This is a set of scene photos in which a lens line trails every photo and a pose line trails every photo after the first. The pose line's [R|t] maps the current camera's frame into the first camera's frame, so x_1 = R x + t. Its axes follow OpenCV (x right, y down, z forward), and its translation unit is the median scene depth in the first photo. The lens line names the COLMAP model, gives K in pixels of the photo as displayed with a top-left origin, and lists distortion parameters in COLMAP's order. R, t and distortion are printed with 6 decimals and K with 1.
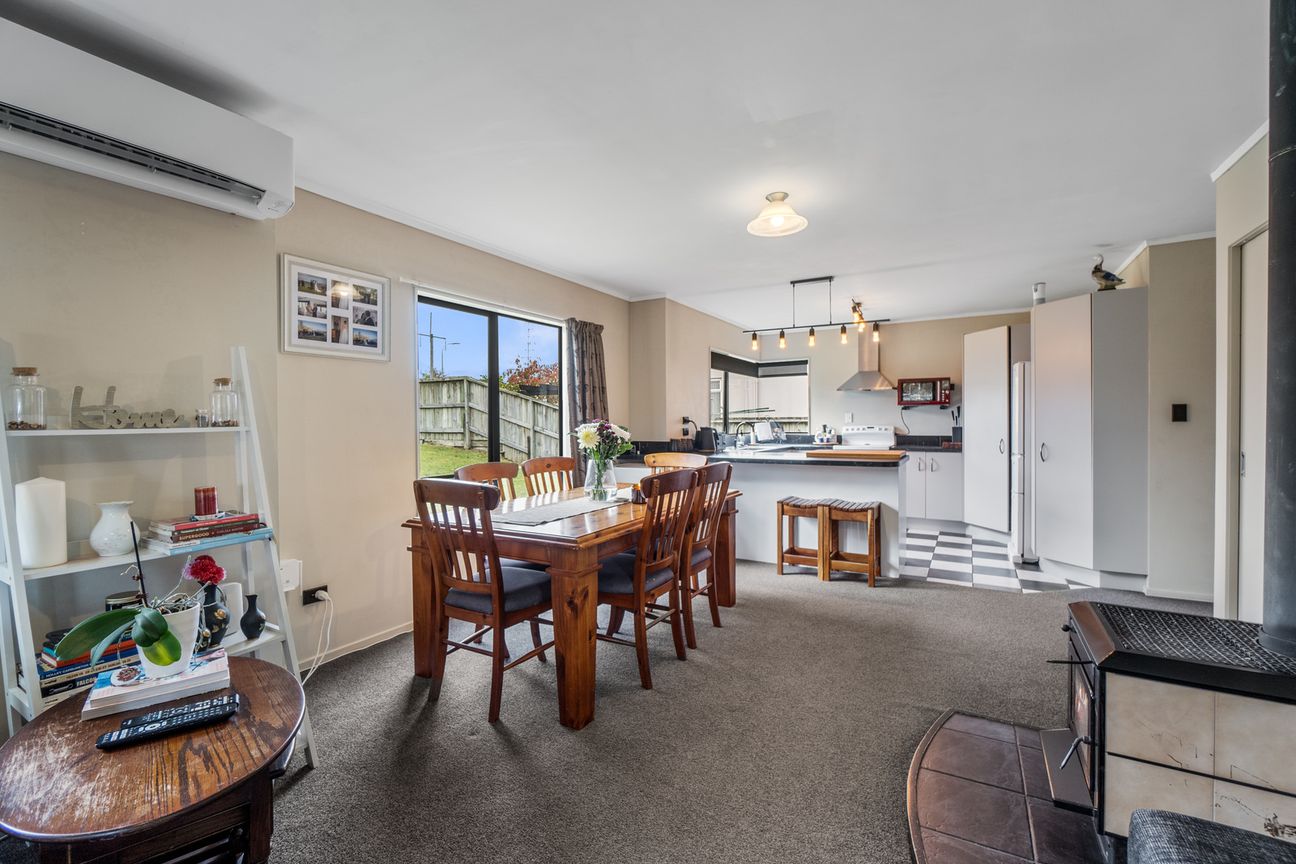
lens RADIAL K [[563.0, 0, 653.5], [0, 563.0, 445.8], [0, 0, 1]] dist [-0.005446, -0.000465]
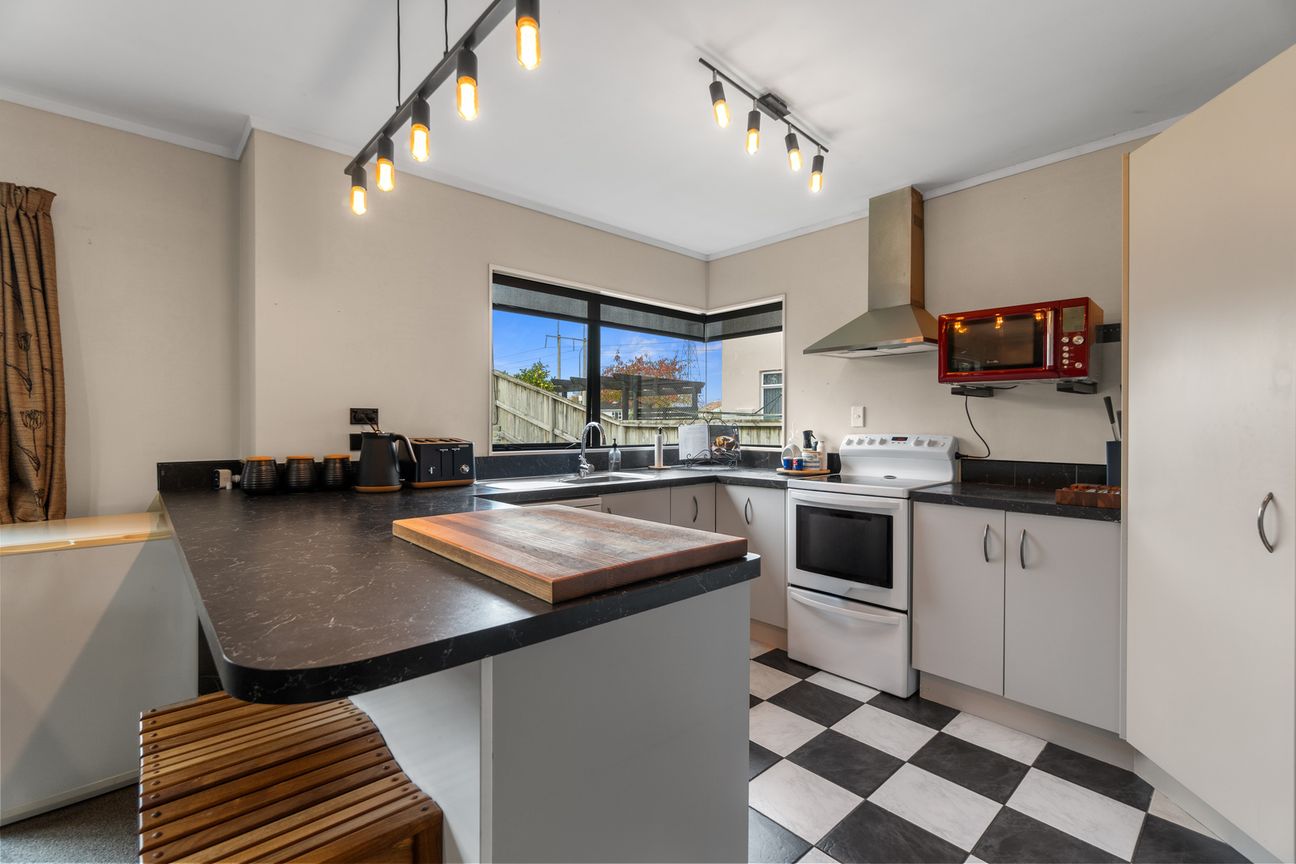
lens RADIAL K [[563.0, 0, 648.7], [0, 563.0, 441.5], [0, 0, 1]] dist [-0.005446, -0.000465]
pose [[0.951035, 0.018467, -0.308530, 0.327223], [-0.023011, 0.999674, -0.011093, -0.020331], [0.308224, 0.017649, 0.951150, 0.511498]]
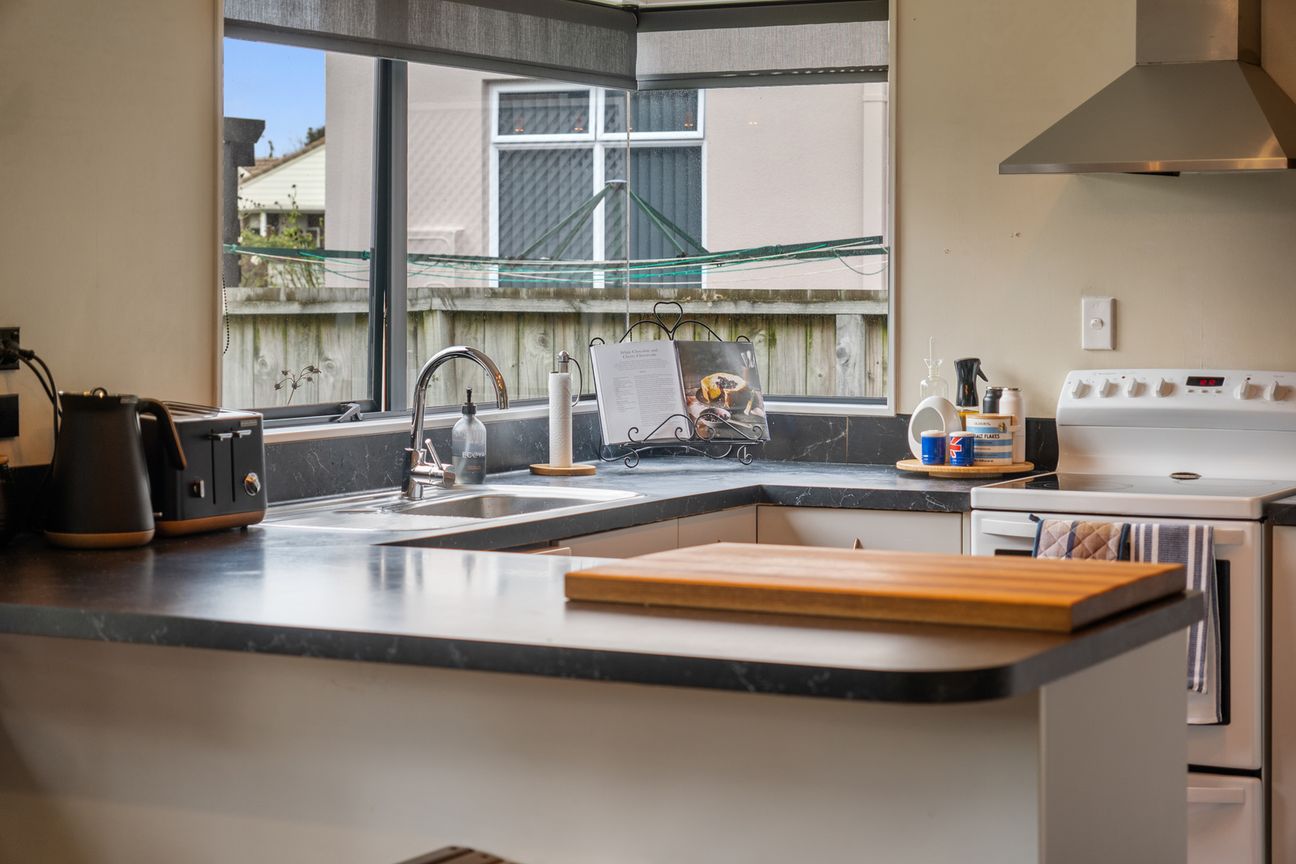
lens RADIAL K [[2673.3, 0, 647.4], [0, 2673.3, 425.9], [0, 0, 1]] dist [-0.021708, 0.000000]
pose [[0.999709, 0.006710, 0.023189, 0.184974], [-0.007069, 0.999856, 0.015431, -0.029207], [-0.023082, -0.015590, 0.999612, 0.154215]]
